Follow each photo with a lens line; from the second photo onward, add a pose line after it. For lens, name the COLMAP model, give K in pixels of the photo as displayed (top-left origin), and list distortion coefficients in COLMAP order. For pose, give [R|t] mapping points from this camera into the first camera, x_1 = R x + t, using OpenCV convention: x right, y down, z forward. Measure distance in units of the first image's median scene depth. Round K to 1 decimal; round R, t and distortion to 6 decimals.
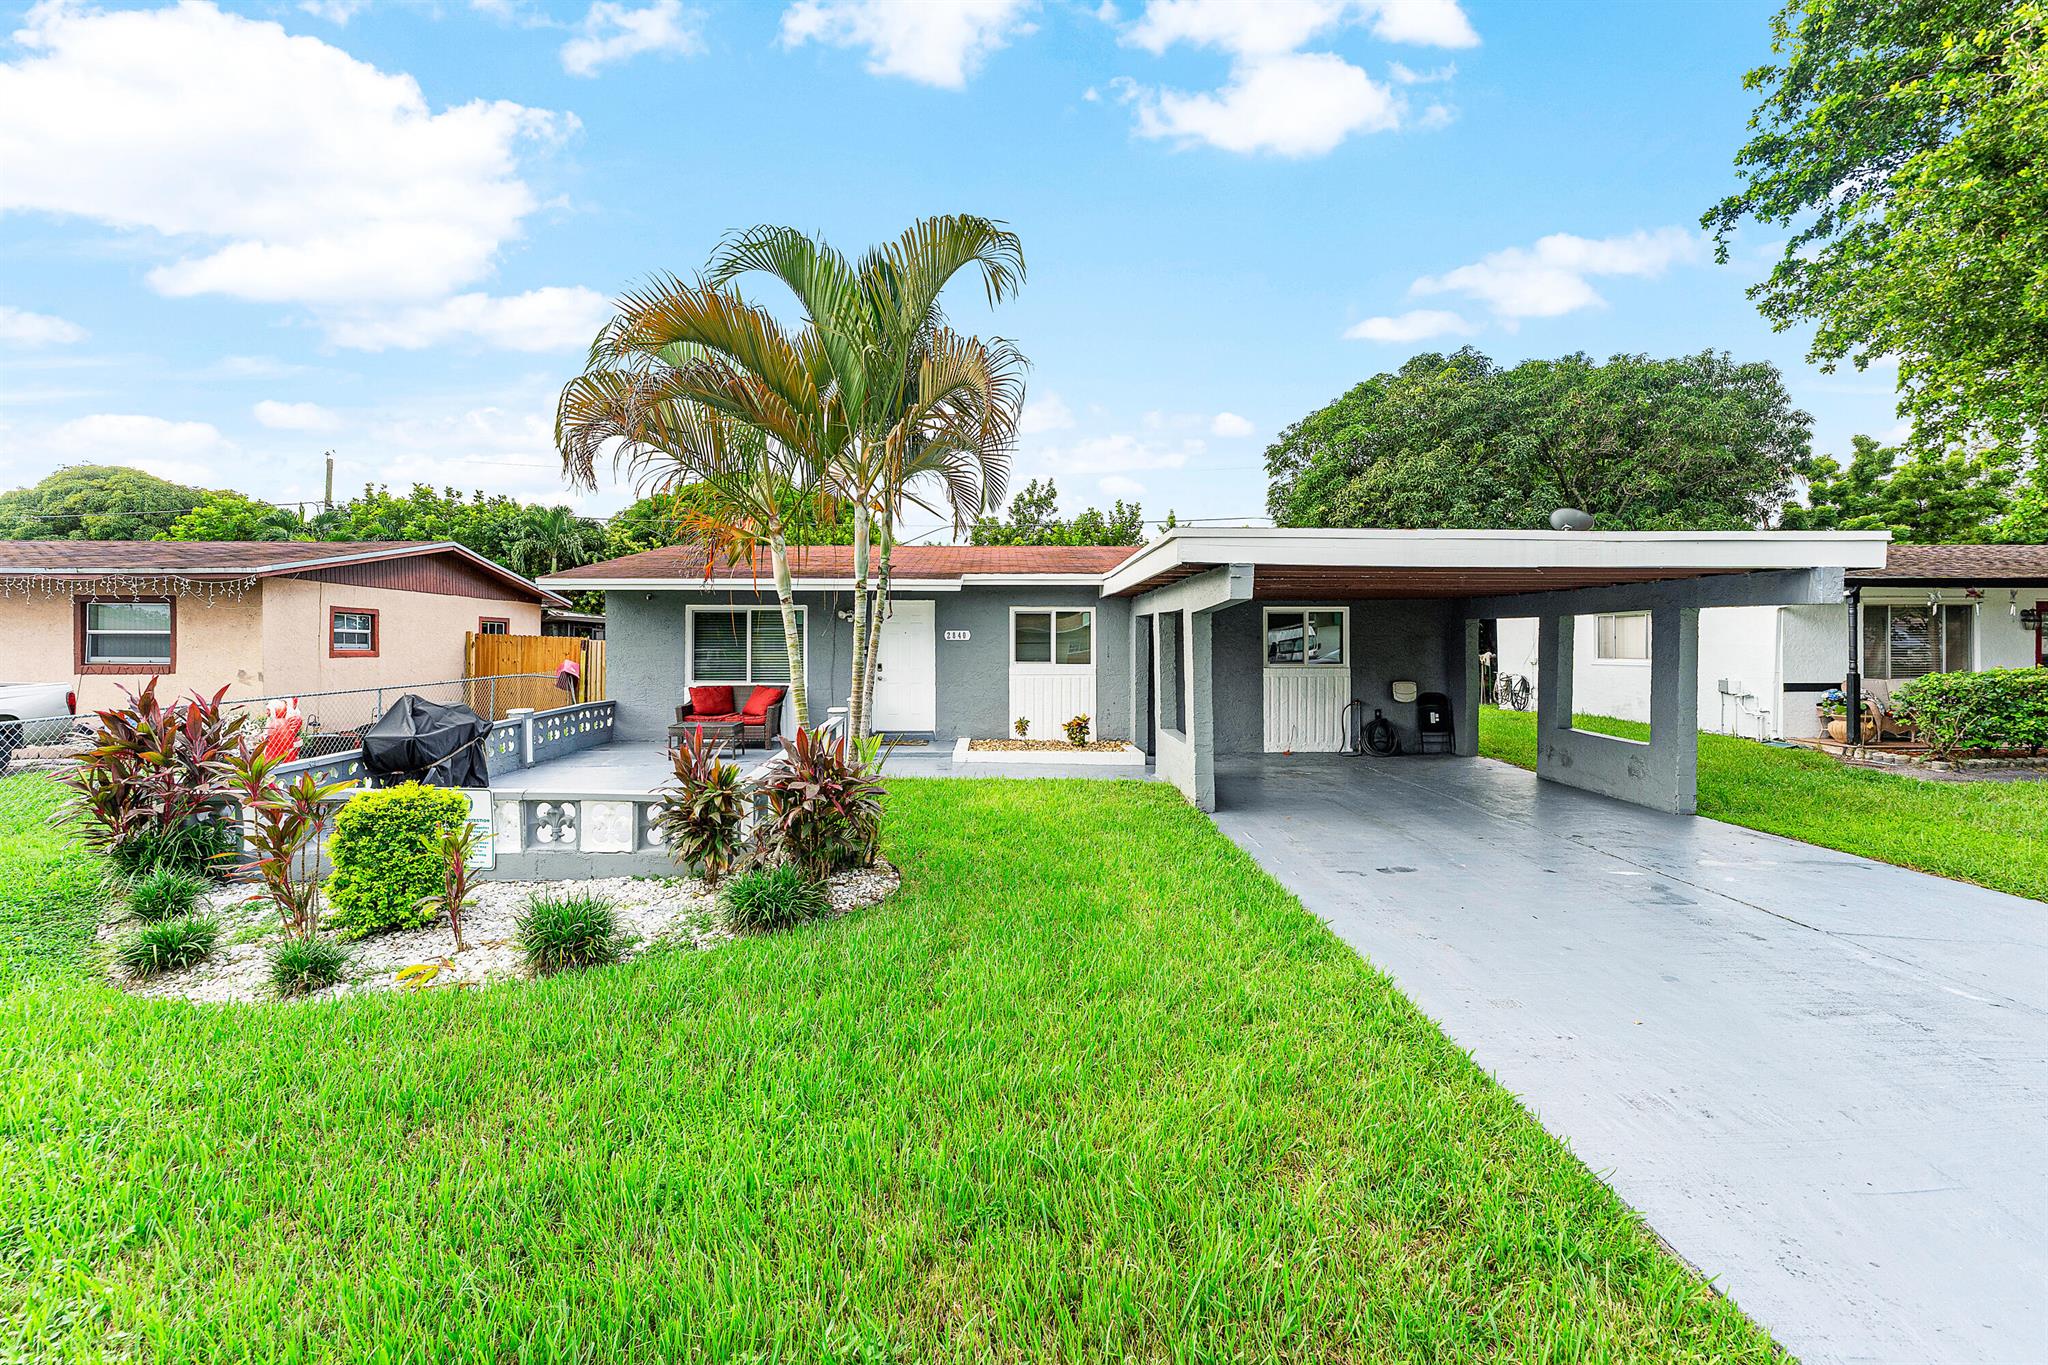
lens RADIAL K [[867.6, 0, 1029.2], [0, 867.6, 636.3], [0, 0, 1]] dist [-0.001002, -0.000161]
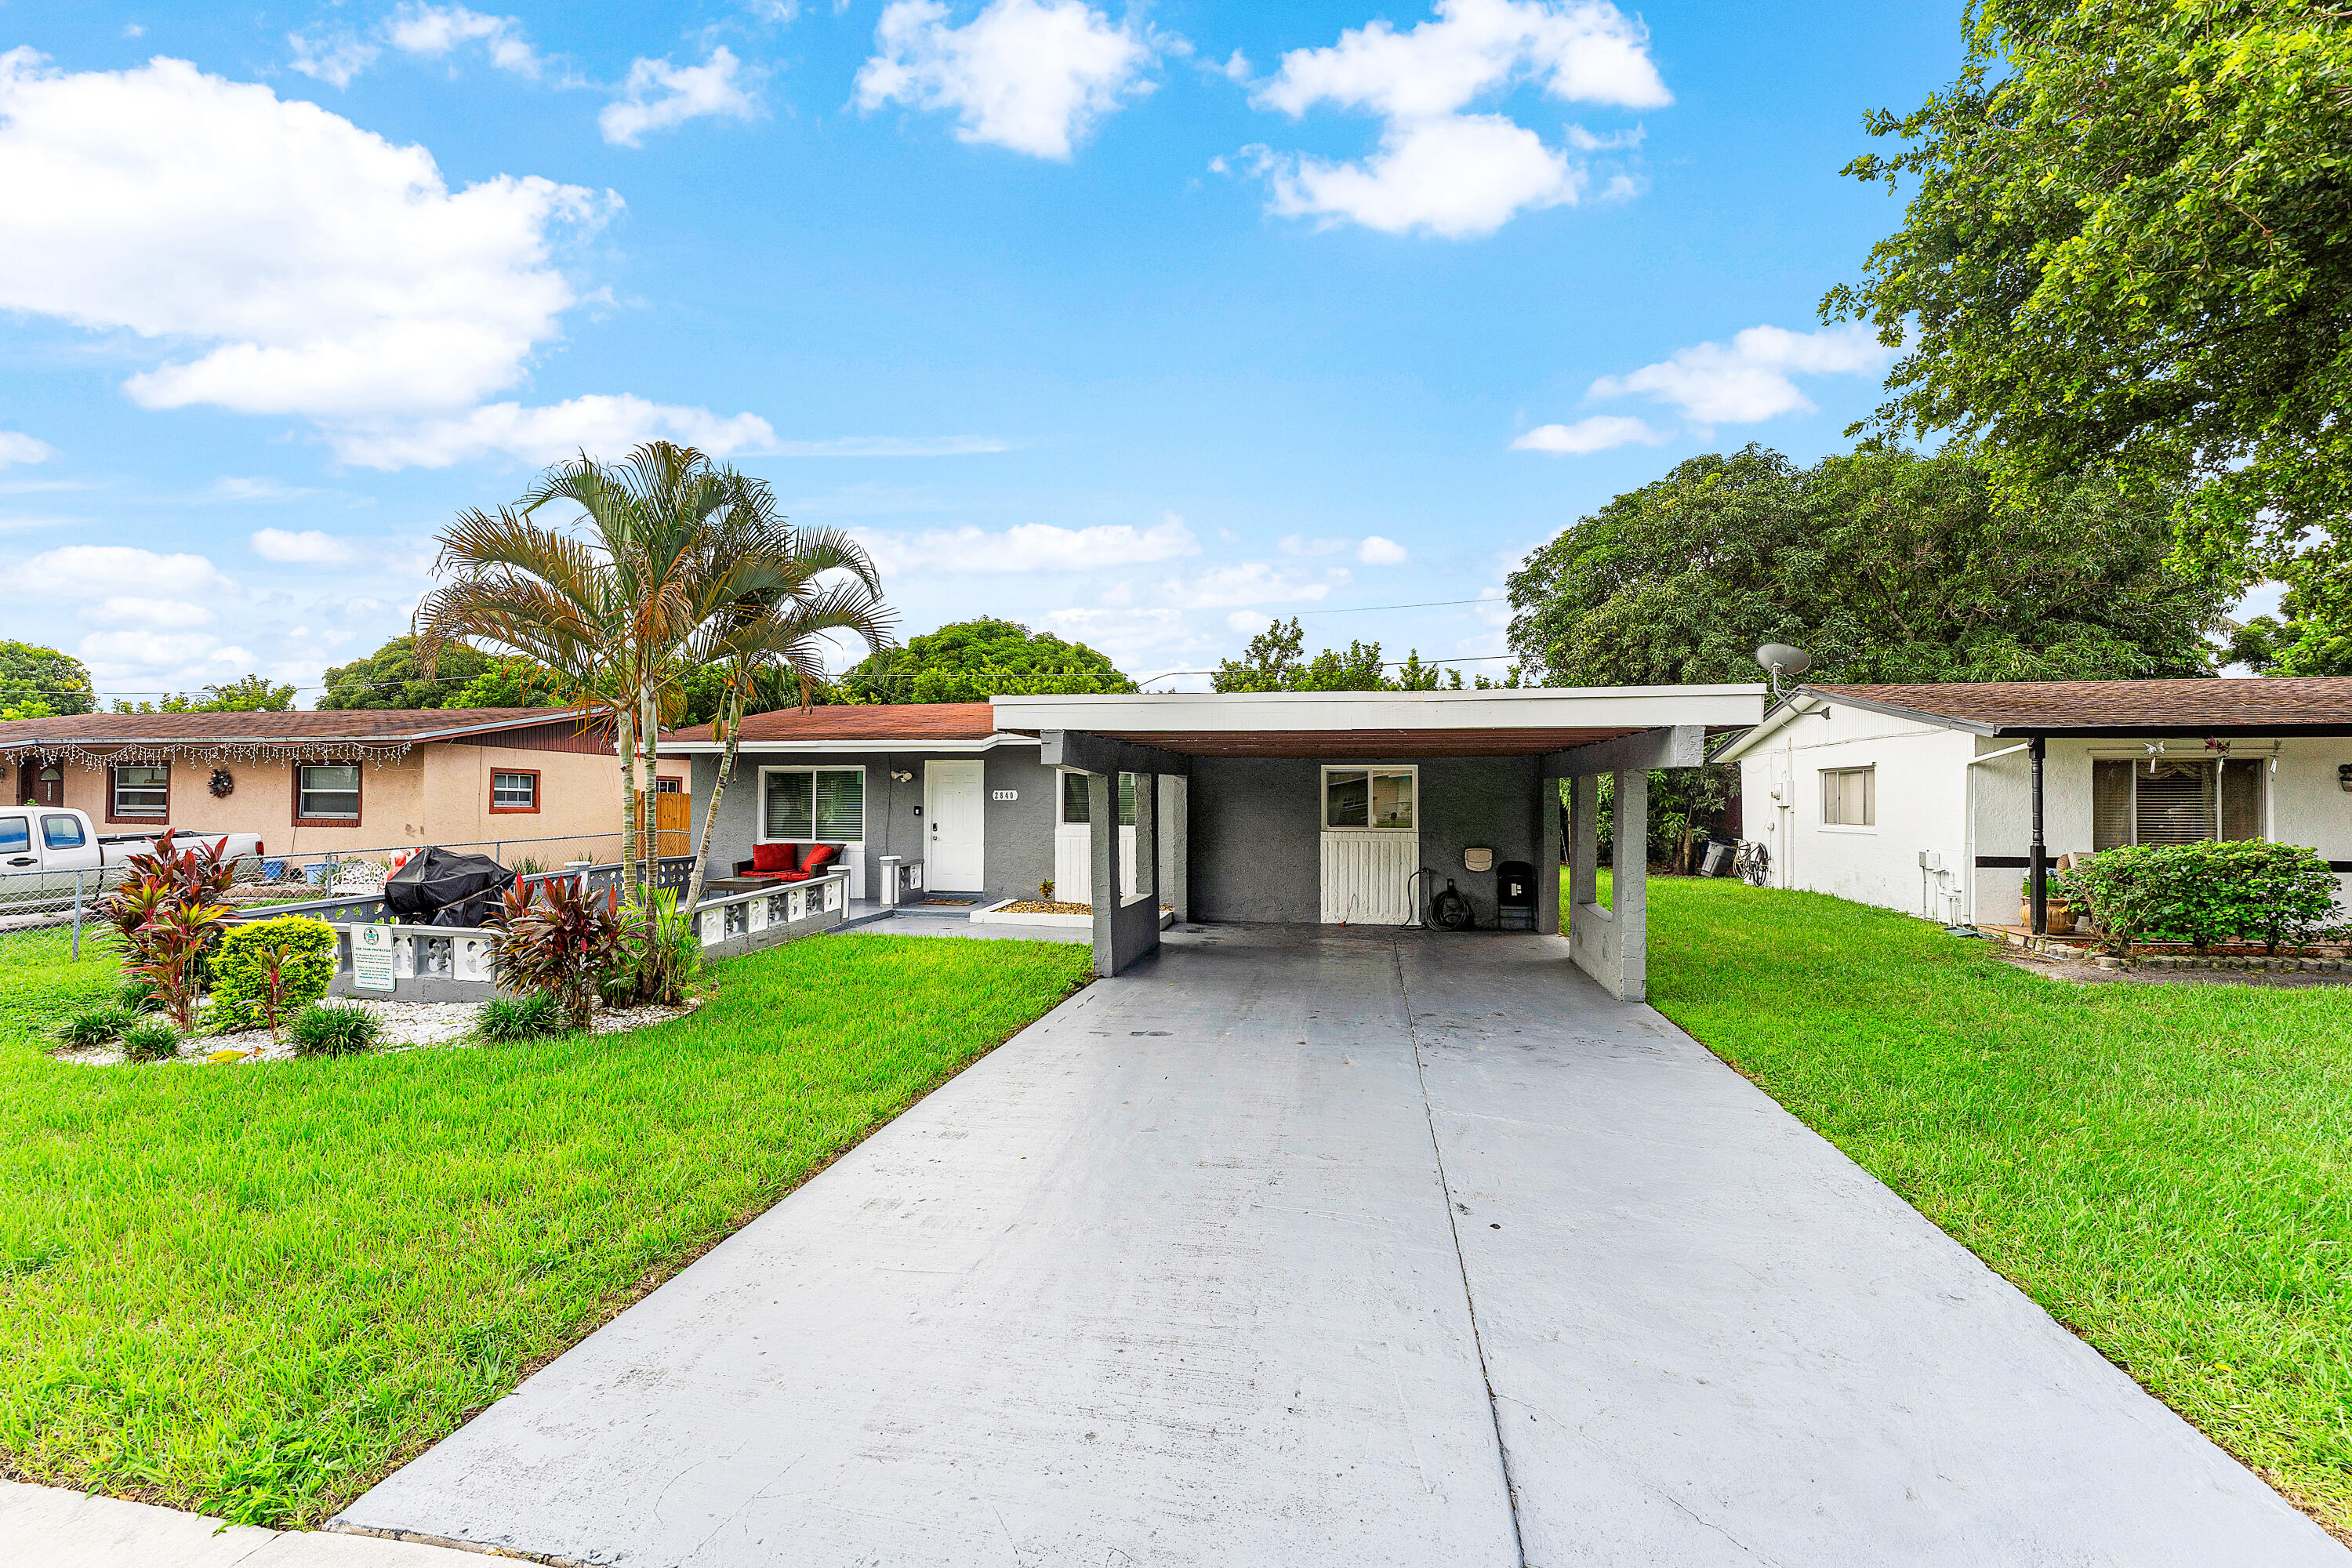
lens RADIAL K [[982.9, 0, 1174.0], [0, 982.9, 779.7], [0, 0, 1]] dist [-0.001458, -0.000032]
pose [[0.978411, -0.000926, -0.206665, 0.333572], [-0.001407, 0.999937, -0.011141, -0.006603], [0.206662, 0.011191, 0.978348, -0.057091]]
